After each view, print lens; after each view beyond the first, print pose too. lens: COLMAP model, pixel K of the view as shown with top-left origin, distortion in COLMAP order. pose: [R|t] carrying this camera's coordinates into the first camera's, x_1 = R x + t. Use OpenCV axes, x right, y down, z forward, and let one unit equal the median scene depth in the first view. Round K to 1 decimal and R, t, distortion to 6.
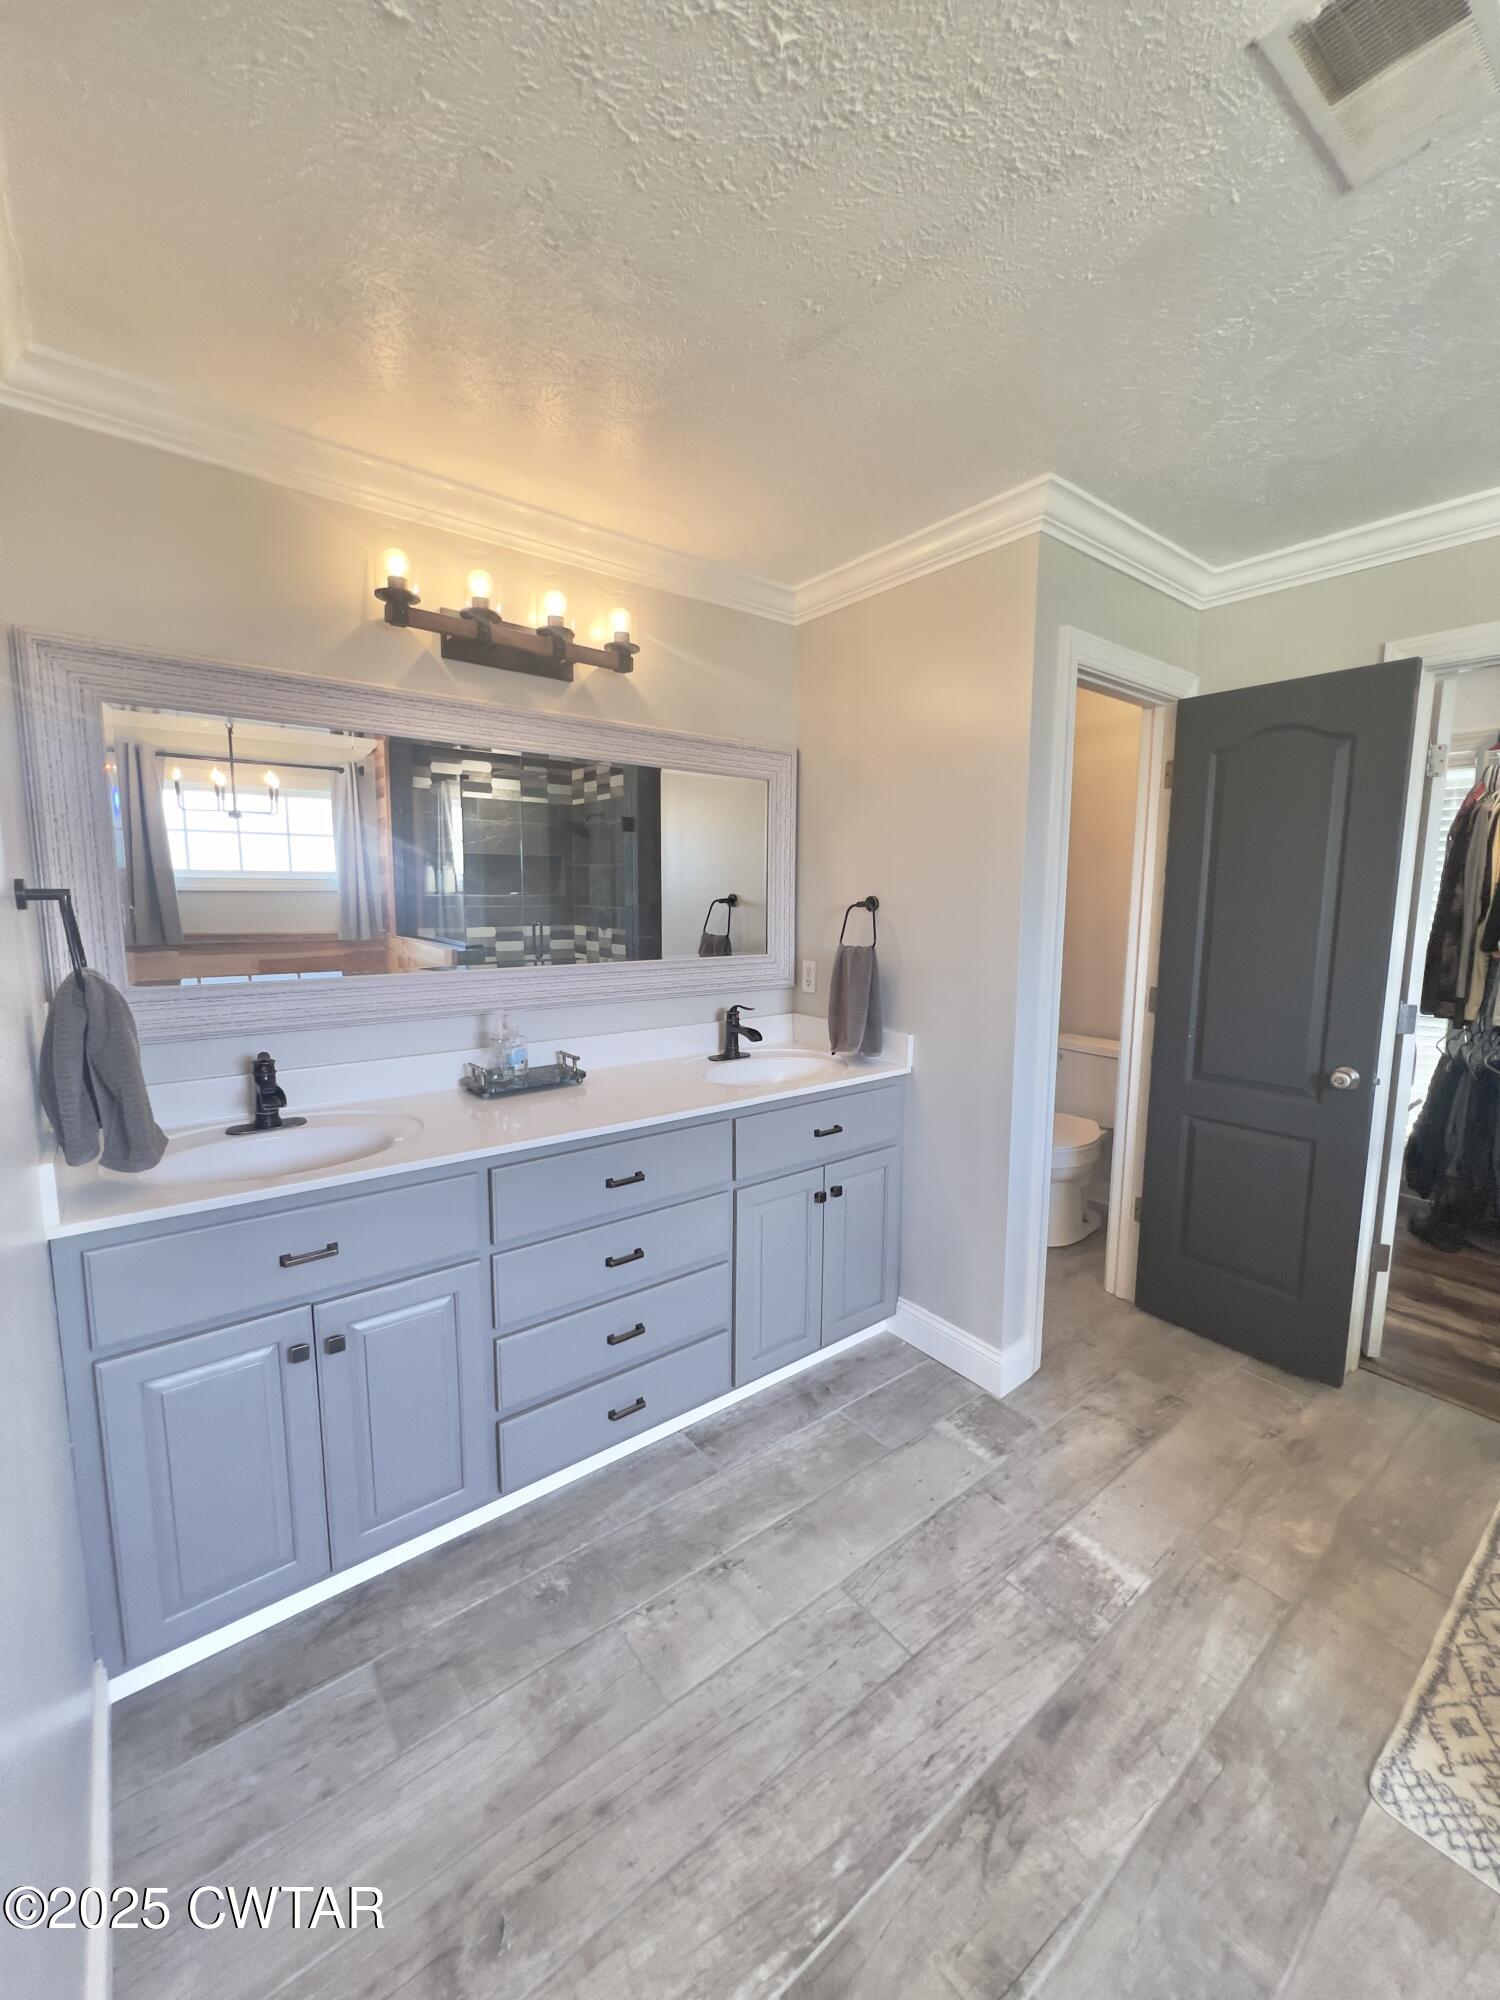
lens RADIAL K [[800.4, 0, 754.4], [0, 800.4, 997.6], [0, 0, 1]] dist [-0.002485, 0.000328]
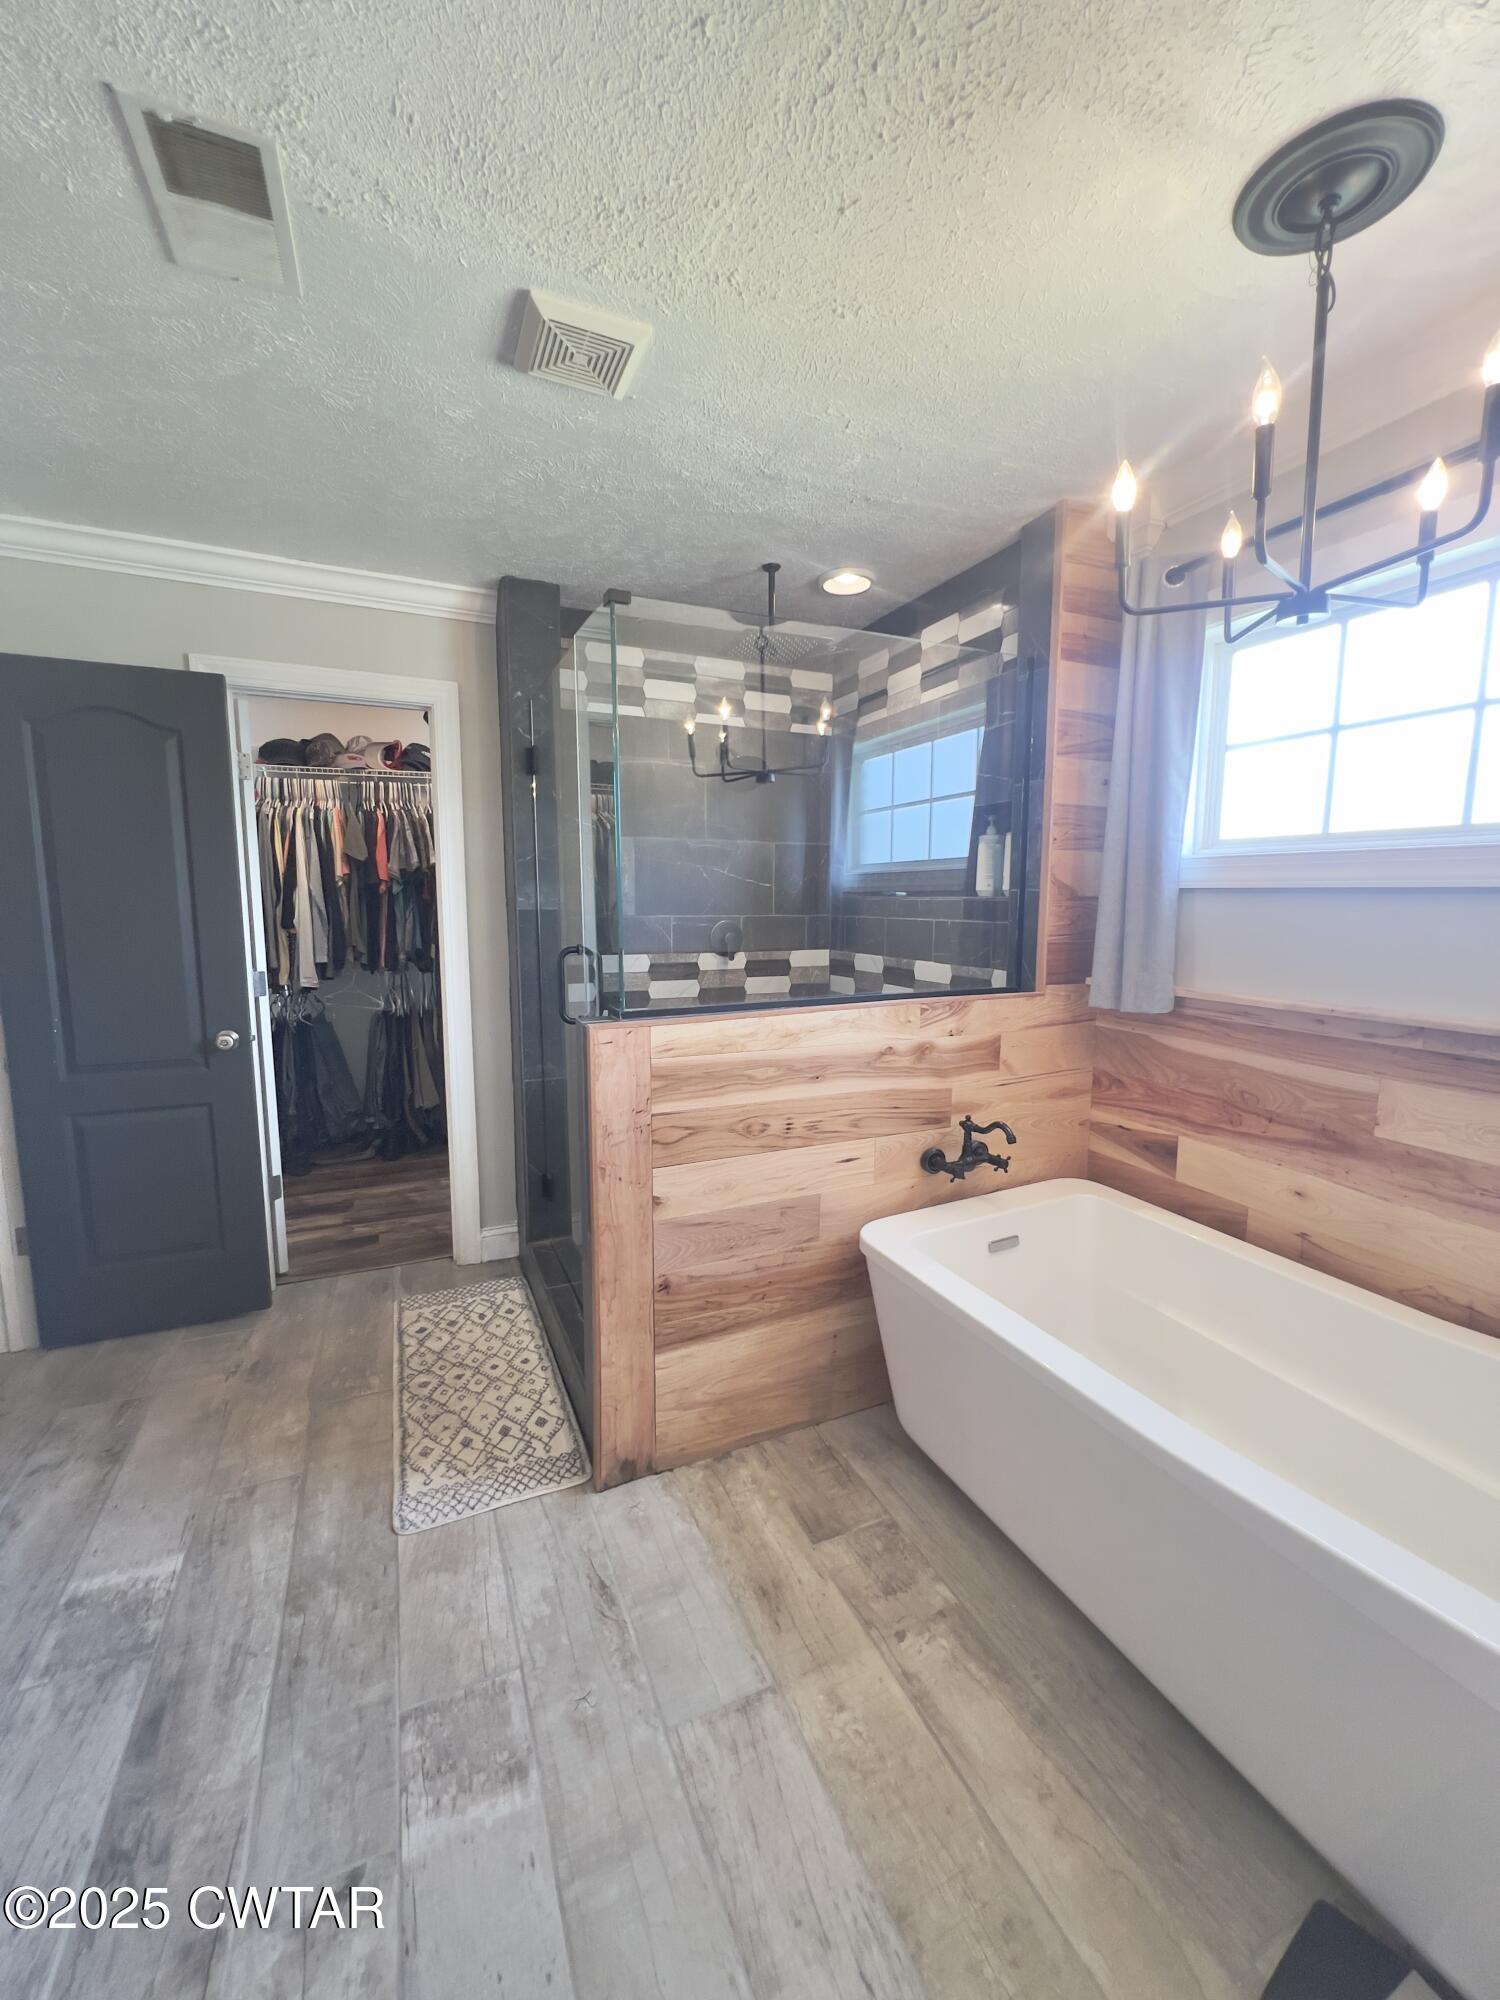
lens RADIAL K [[800.4, 0, 759.4], [0, 800.4, 1004.3], [0, 0, 1]] dist [-0.002485, 0.000328]
pose [[0.239385, -0.133100, 0.961758, -0.203103], [0.123619, 0.986676, 0.105779, 0.030630], [-0.963023, 0.093570, 0.252649, -0.017394]]
